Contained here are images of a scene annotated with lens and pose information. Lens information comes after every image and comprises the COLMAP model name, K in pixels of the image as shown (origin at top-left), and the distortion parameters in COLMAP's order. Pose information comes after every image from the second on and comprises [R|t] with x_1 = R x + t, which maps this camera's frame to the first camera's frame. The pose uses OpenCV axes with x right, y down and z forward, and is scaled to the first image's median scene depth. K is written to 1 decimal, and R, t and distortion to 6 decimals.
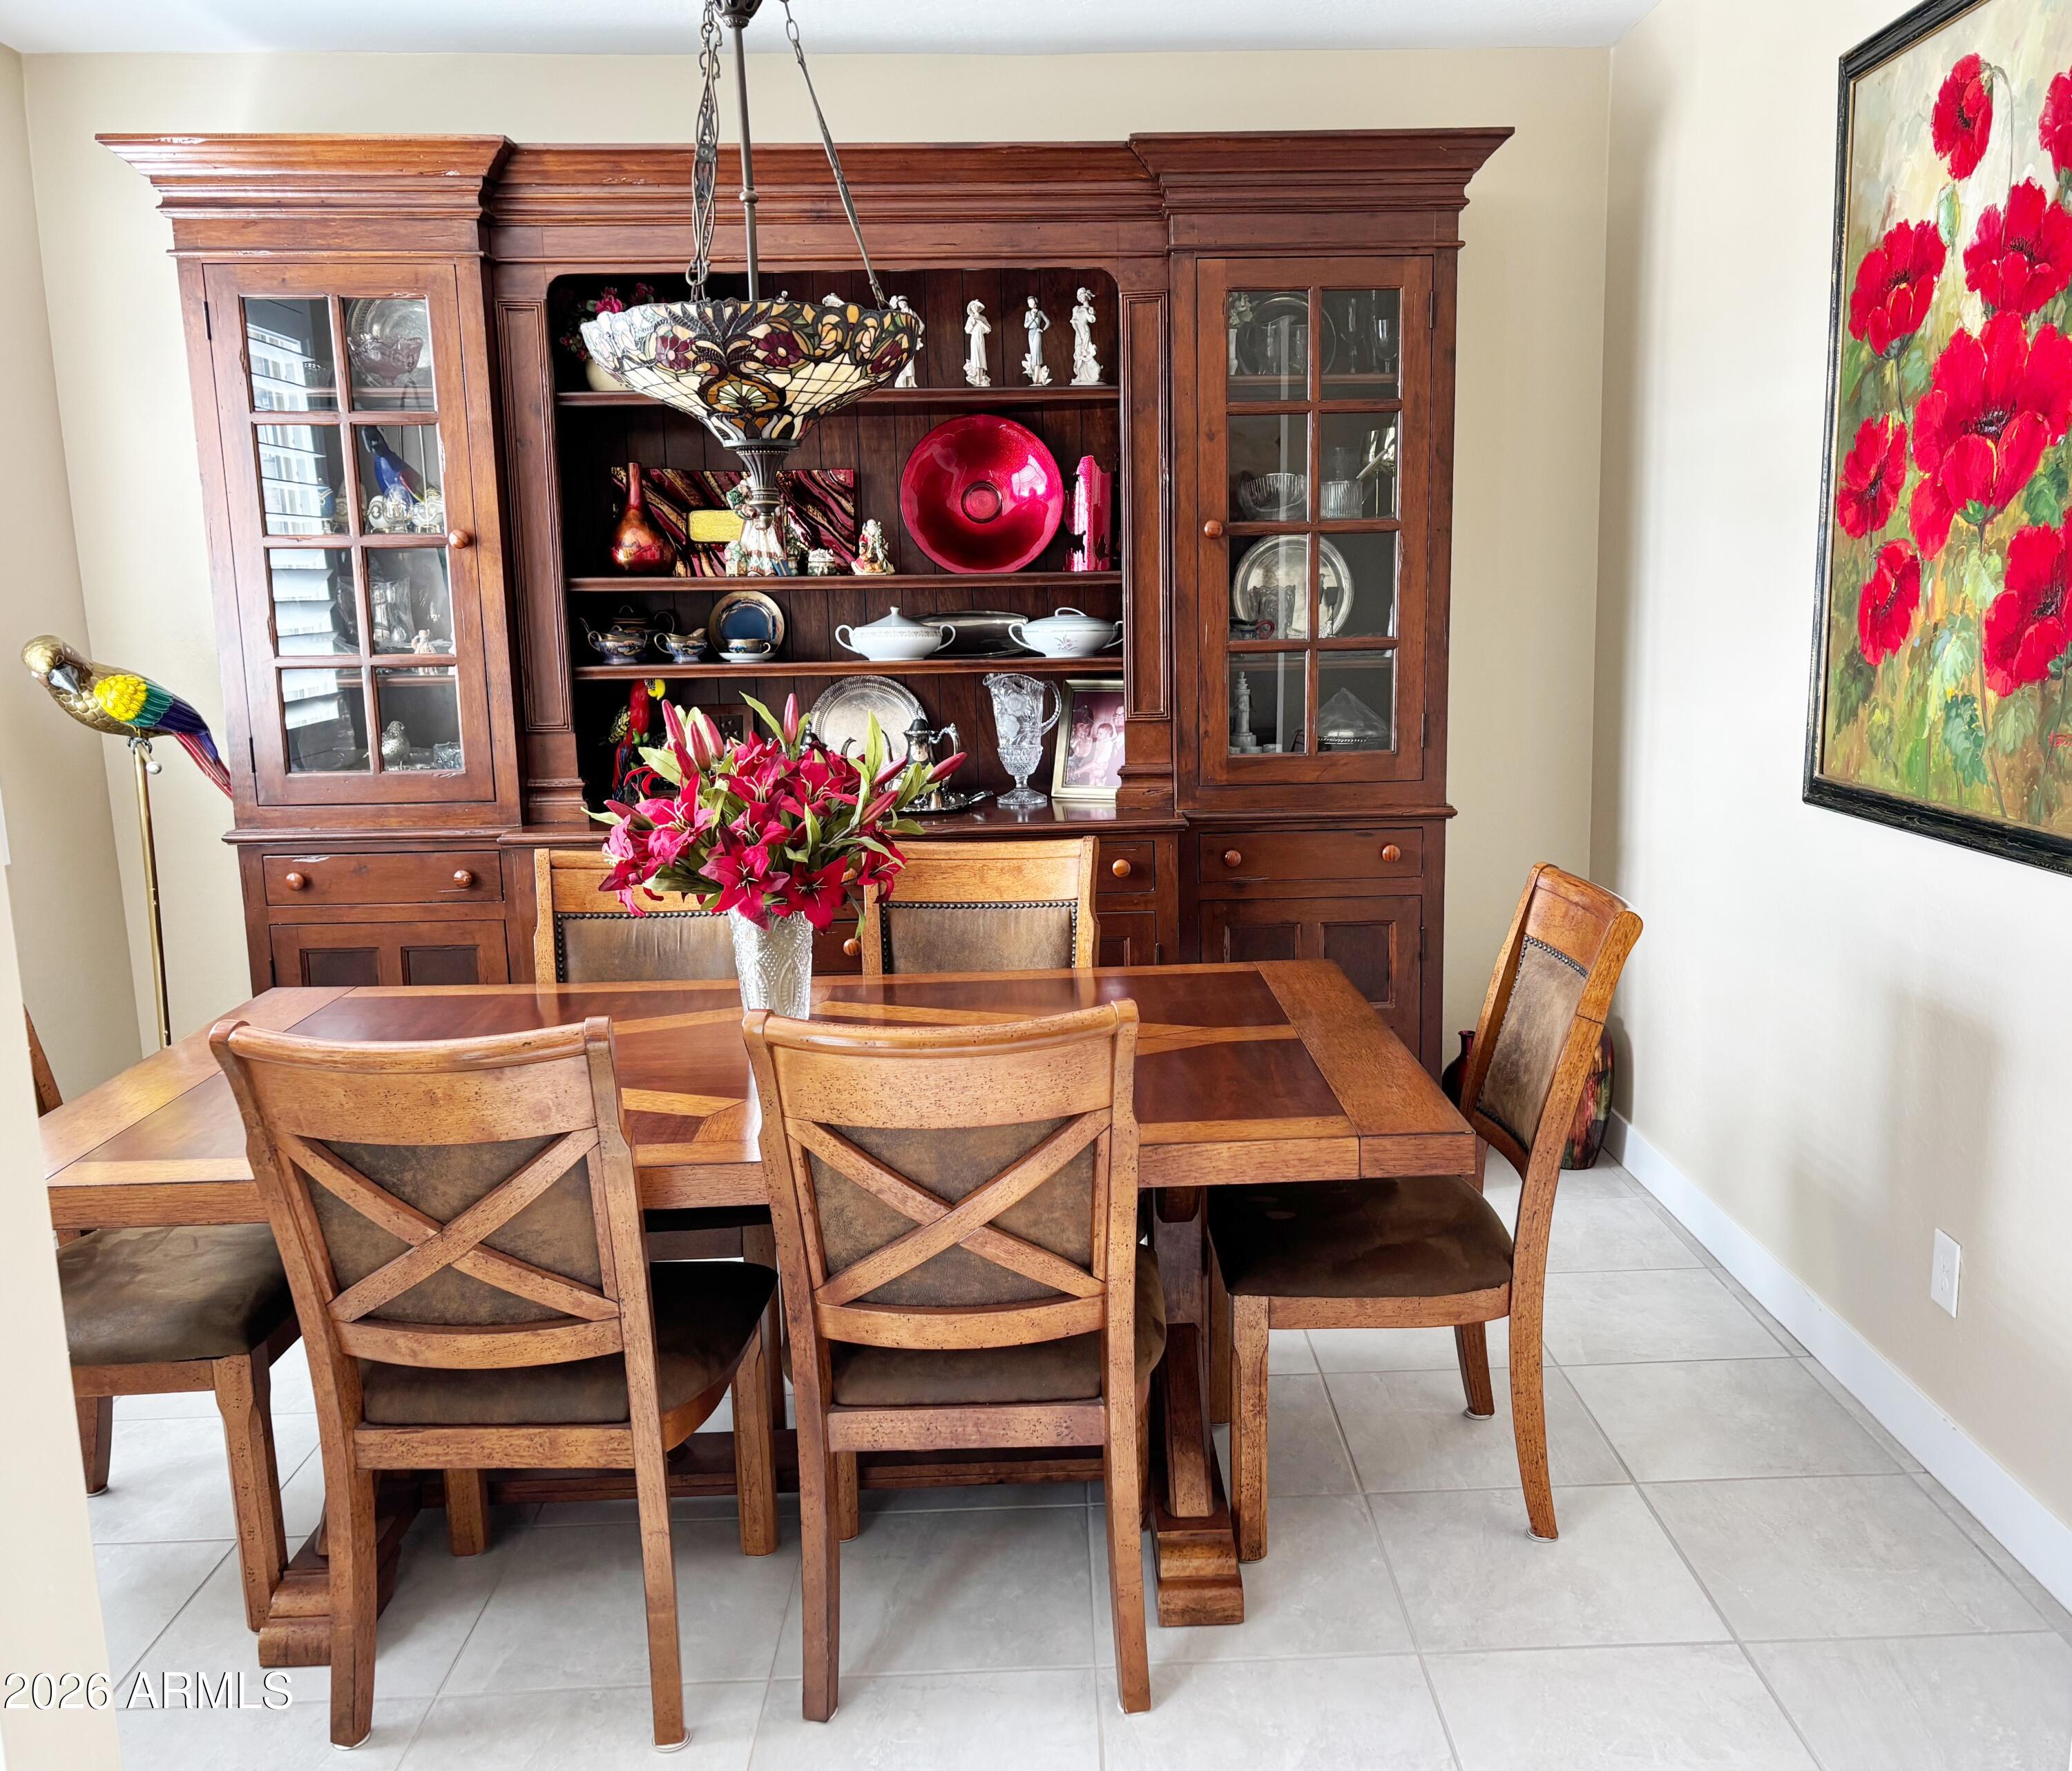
lens RADIAL K [[1705.3, 0, 1036.0], [0, 1705.3, 885.5], [0, 0, 1]] dist [0.007326, -0.052139]
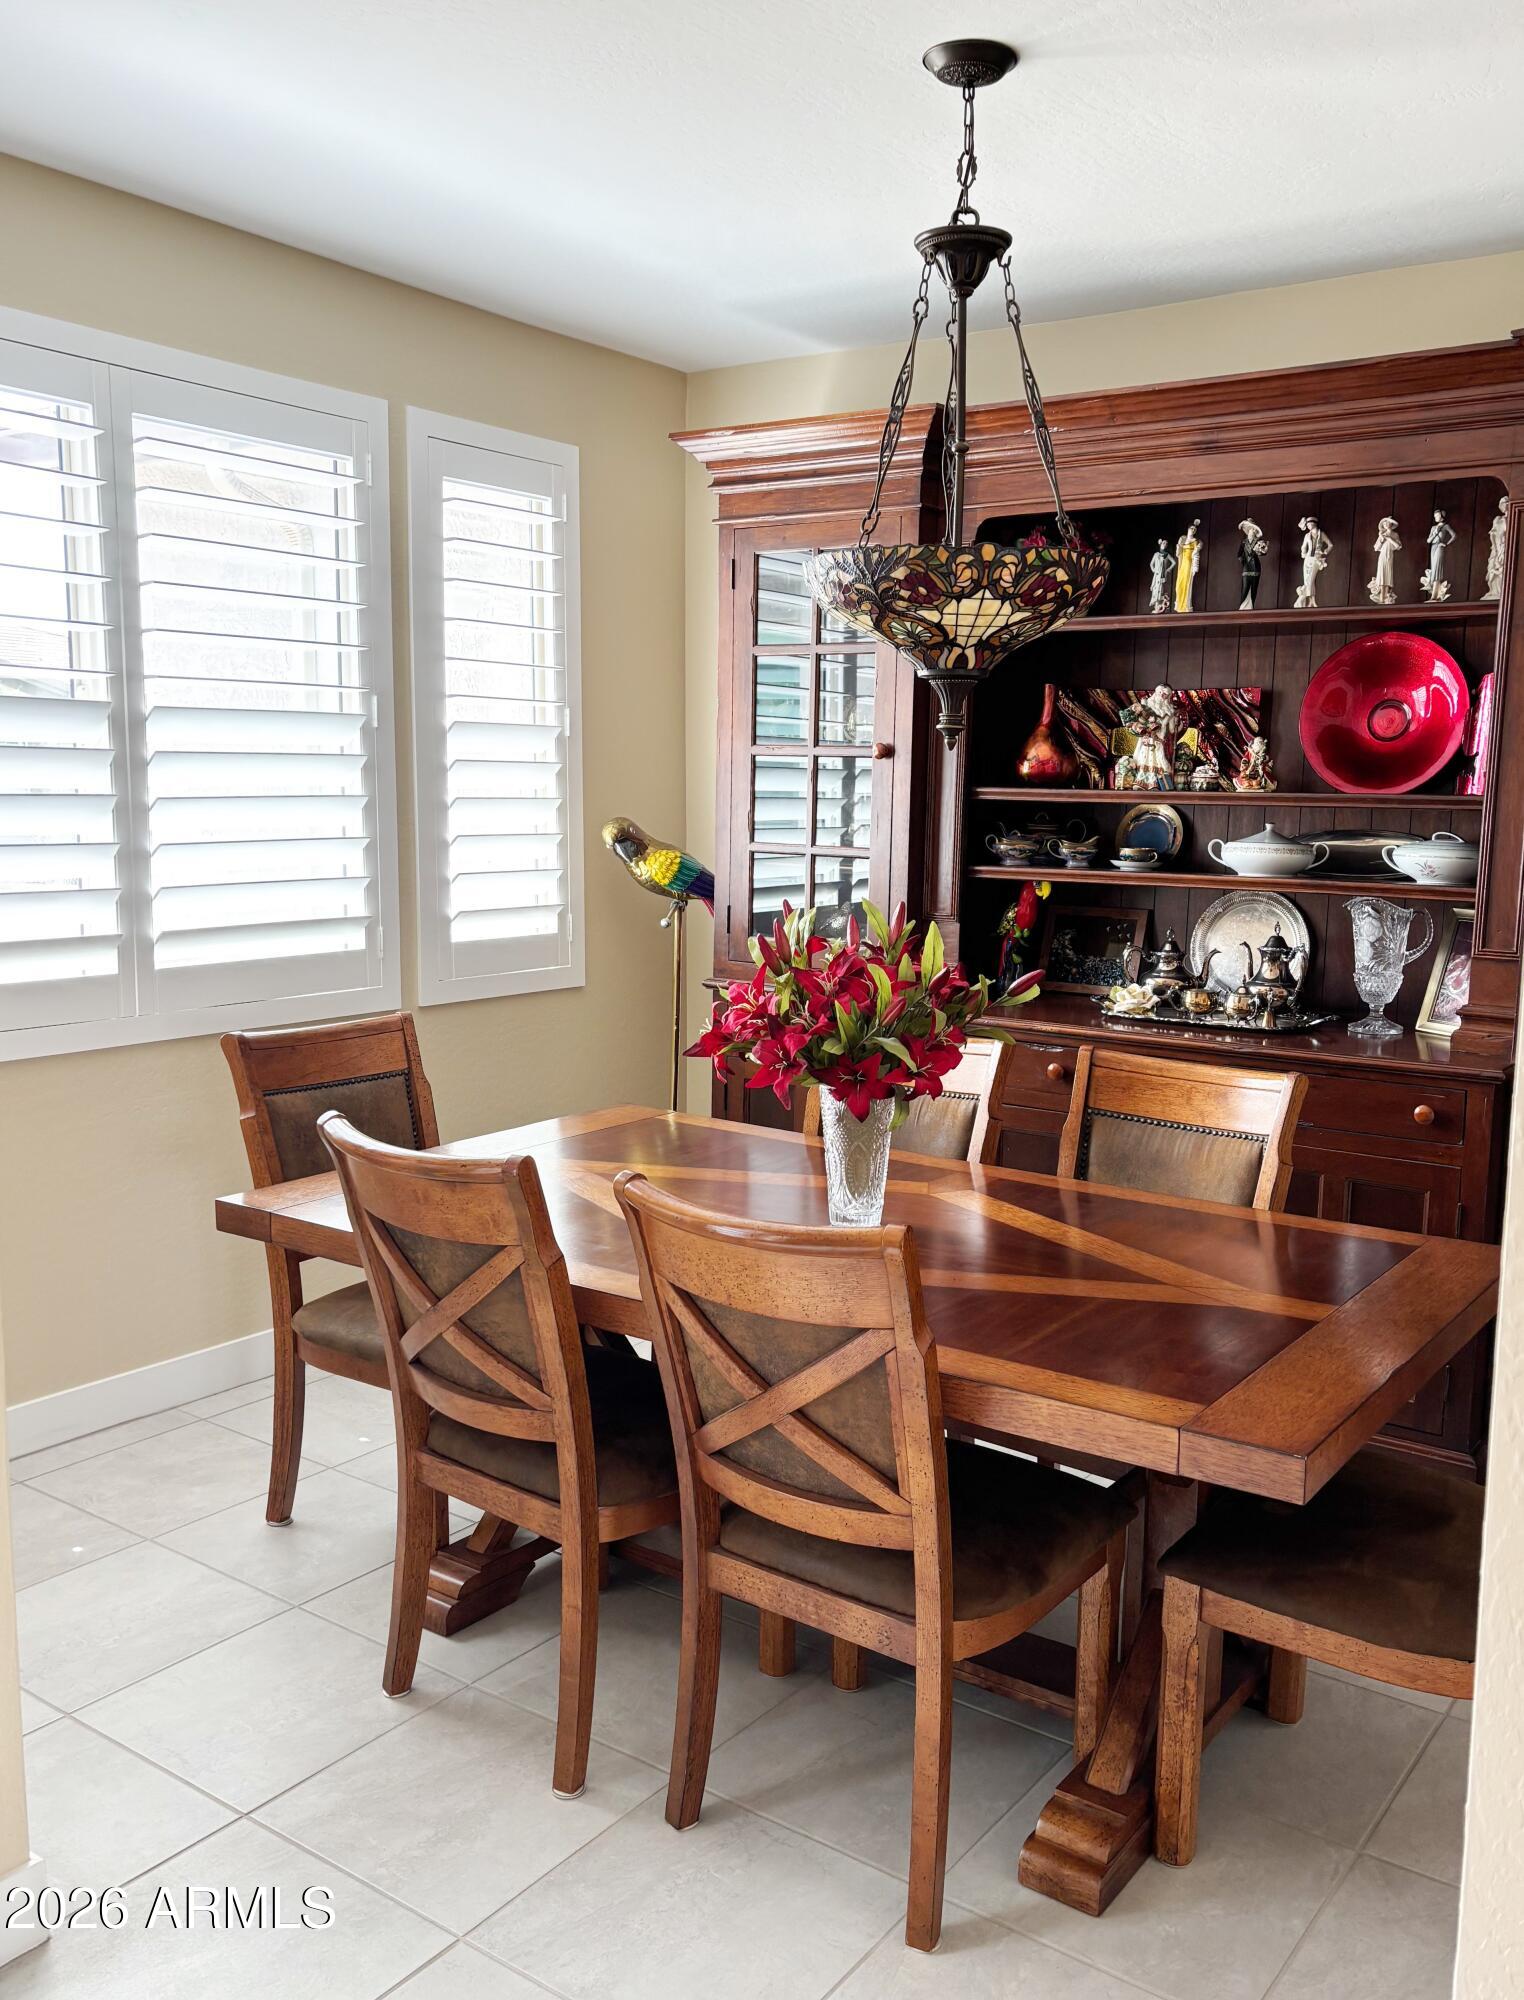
lens RADIAL K [[1563.0, 0, 762.0], [0, 1563.0, 1000.0], [0, 0, 1]] dist [0.043705, -0.113908]
pose [[0.809378, 0.108733, -0.577135, 0.241688], [-0.130301, 0.991466, 0.004059, -0.027867], [0.572651, 0.071917, 0.816639, 0.089337]]
